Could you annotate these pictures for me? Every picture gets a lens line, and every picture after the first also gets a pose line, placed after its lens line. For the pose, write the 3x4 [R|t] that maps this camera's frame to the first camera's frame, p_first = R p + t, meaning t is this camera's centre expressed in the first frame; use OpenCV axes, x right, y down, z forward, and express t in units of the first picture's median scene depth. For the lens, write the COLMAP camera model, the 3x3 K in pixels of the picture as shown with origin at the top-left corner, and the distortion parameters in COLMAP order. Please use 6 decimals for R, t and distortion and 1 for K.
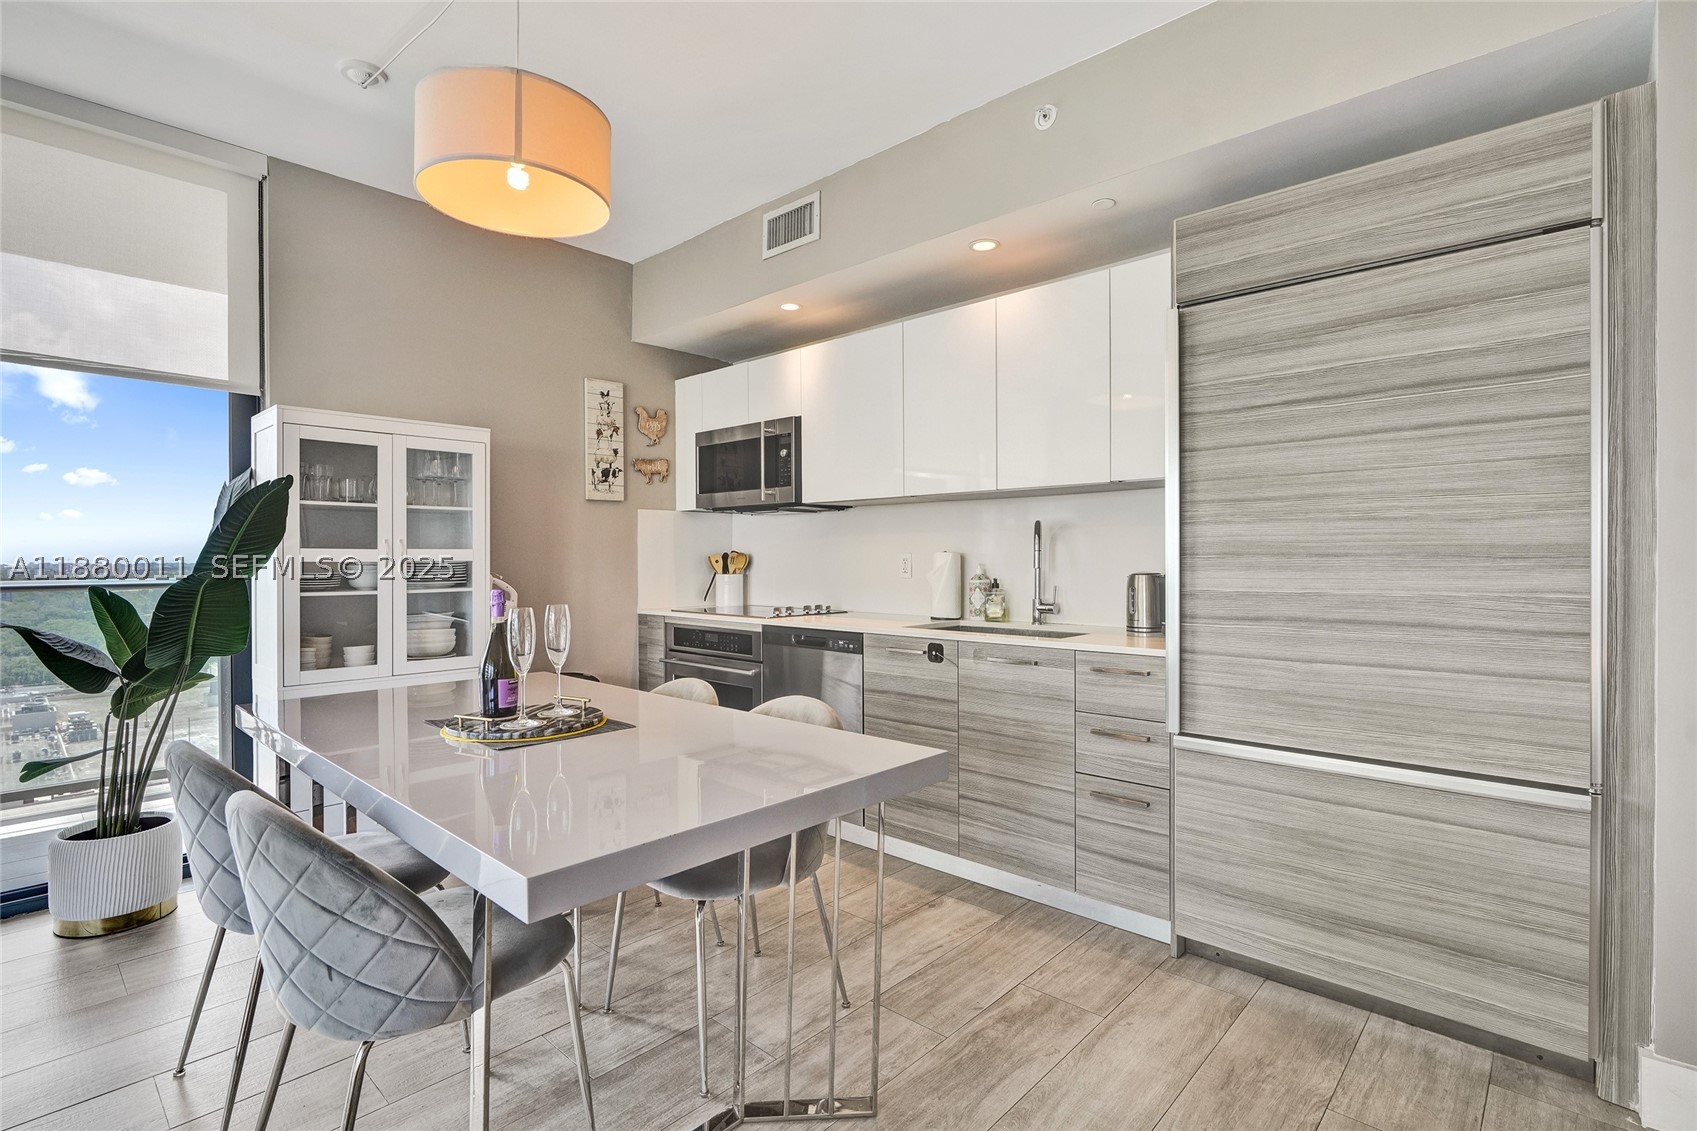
lens RADIAL K [[797.4, 0, 788.5], [0, 797.4, 560.3], [0, 0, 1]] dist [-0.001673, -0.000063]
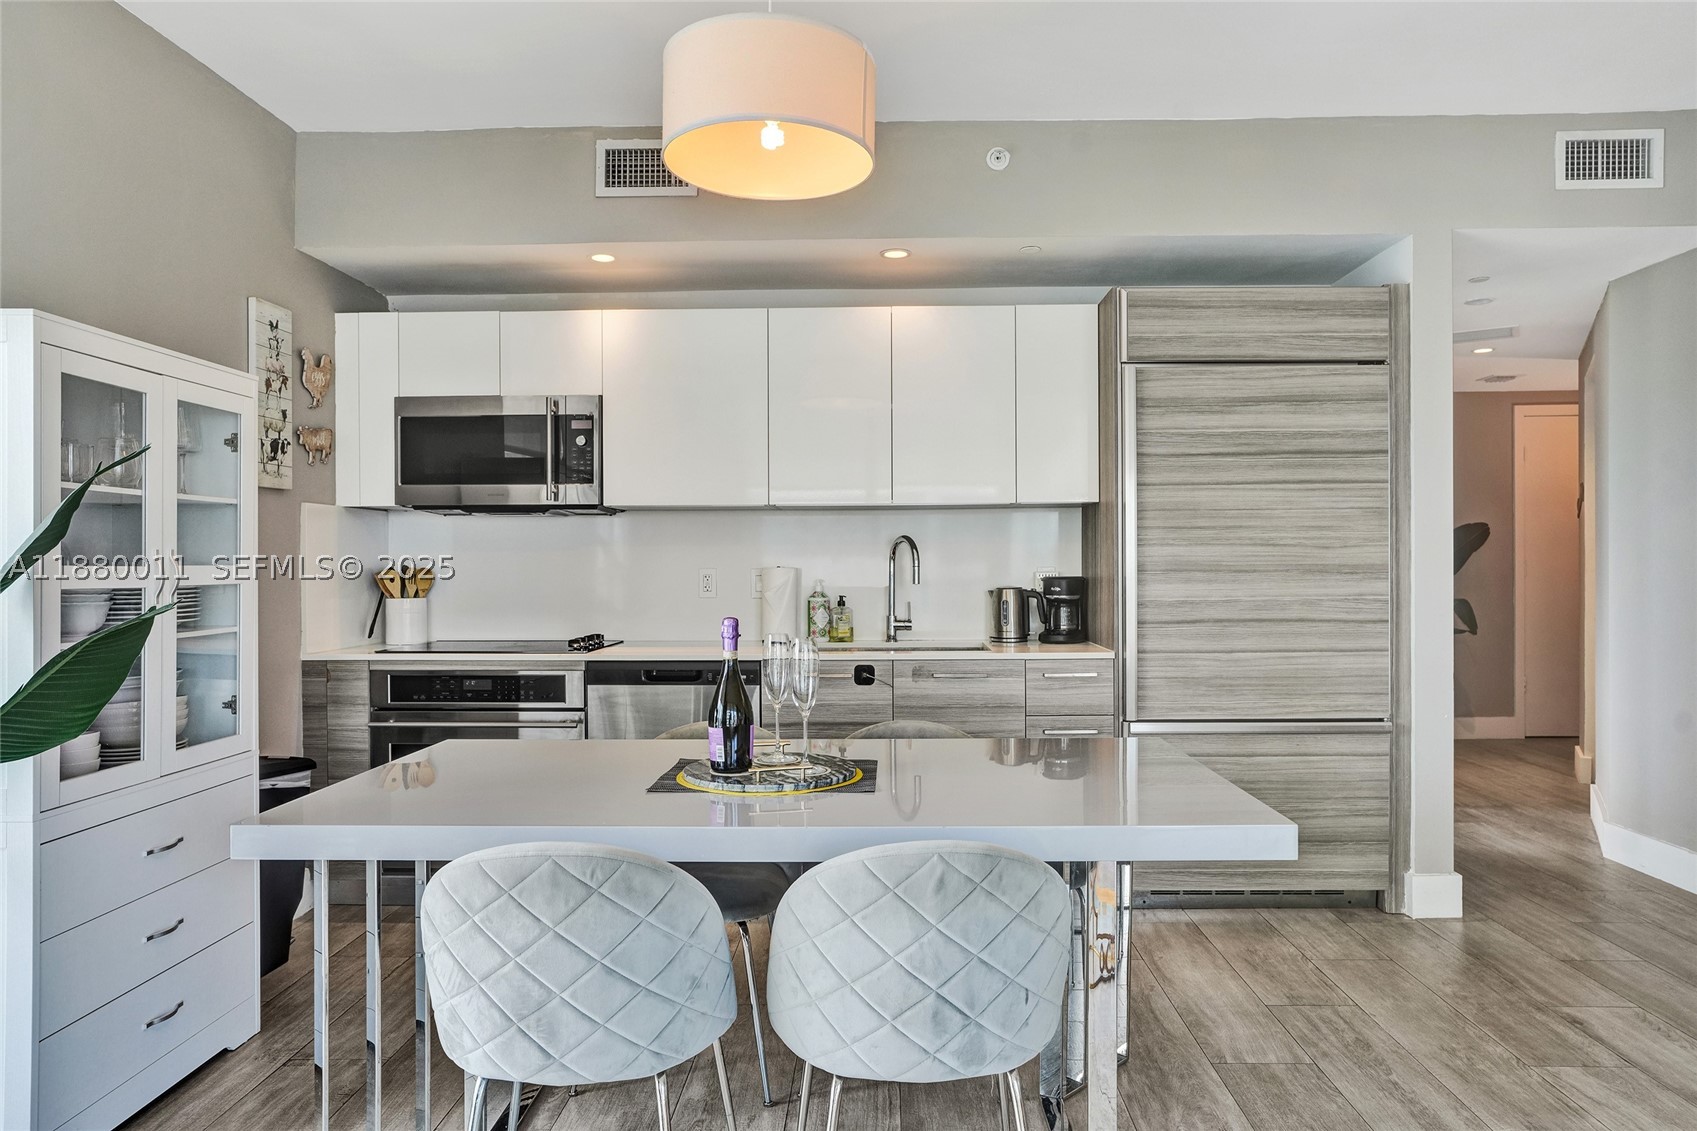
lens RADIAL K [[1071.7, 0, 848.5], [0, 1071.7, 565.5], [0, 0, 1]] dist [-0.015623, 0.000818]
pose [[0.753705, -0.000520, 0.657212, -0.686891], [0.005784, 0.999966, -0.005842, -0.006600], [-0.657187, 0.008204, 0.753683, 0.055549]]
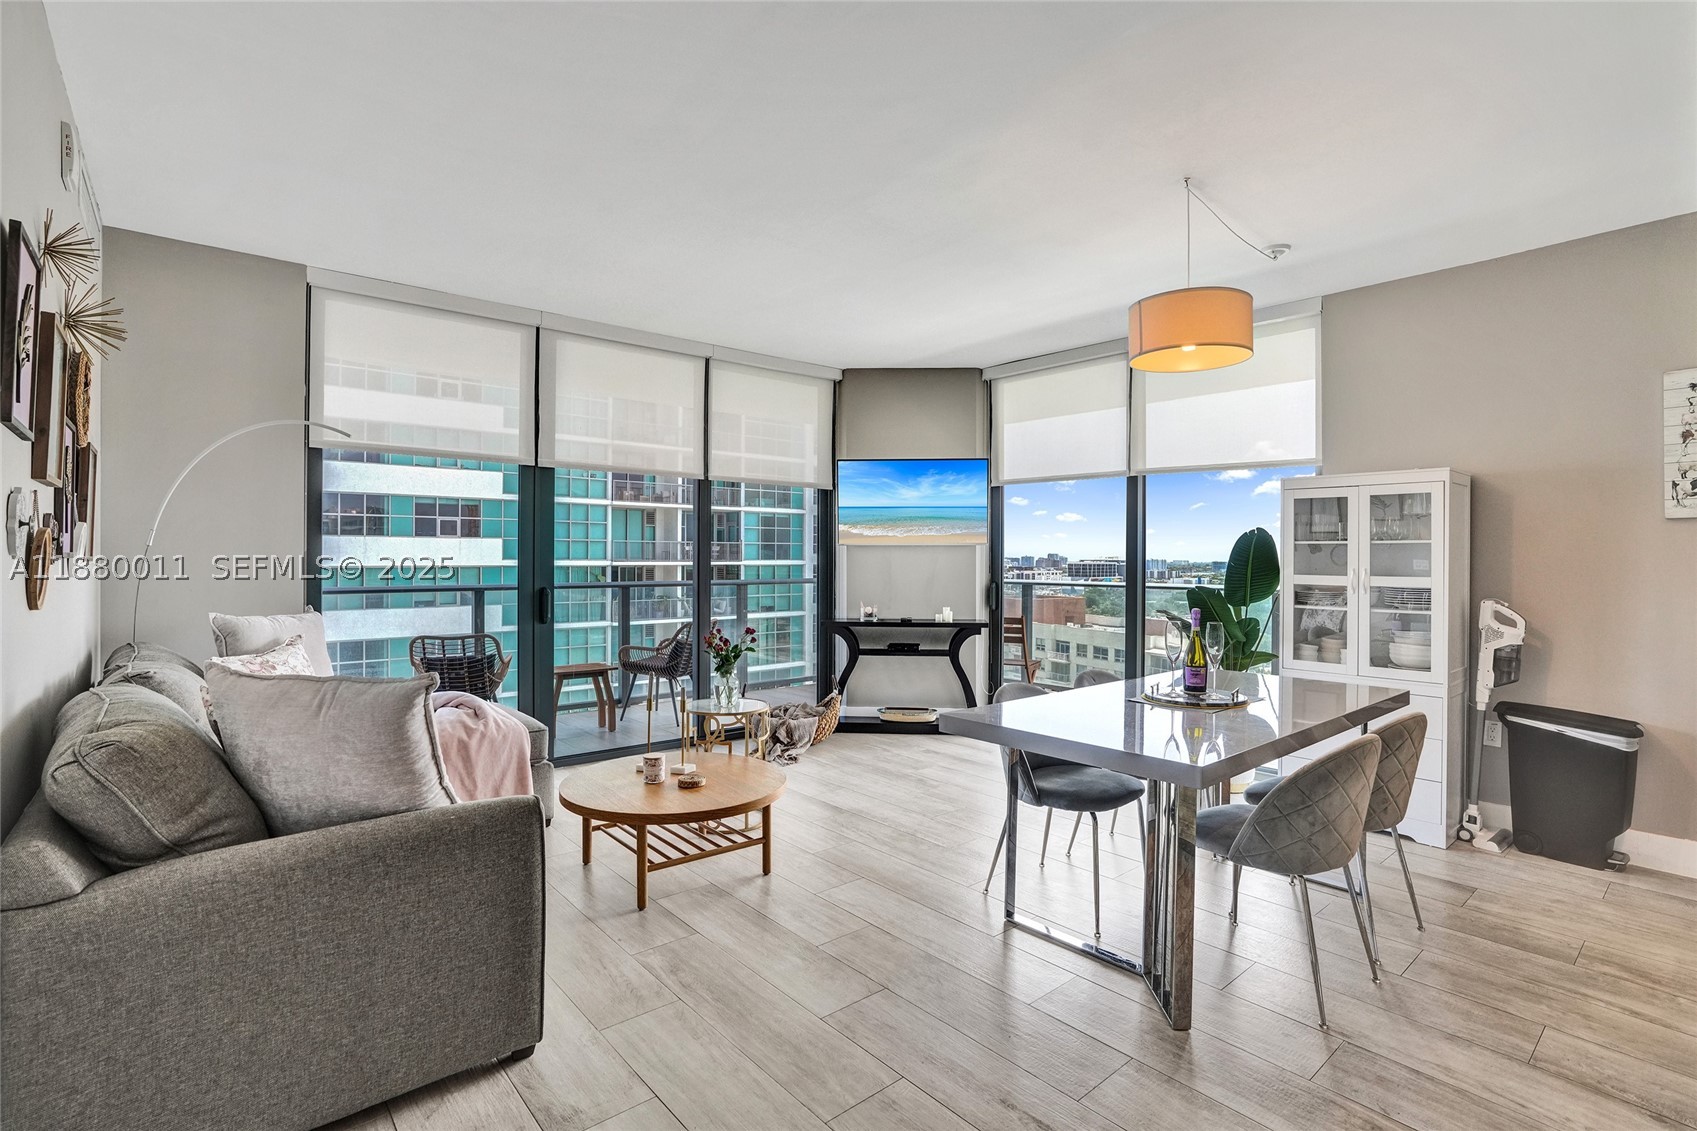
lens RADIAL K [[799.2, 0, 850.3], [0, 799.2, 562.4], [0, 0, 1]] dist [-0.071824, 0.025344]
pose [[-0.083582, 0.004571, -0.996490, 0.921033], [-0.010413, 0.999931, 0.005460, -0.038756], [0.996447, 0.010833, -0.083528, 0.327895]]
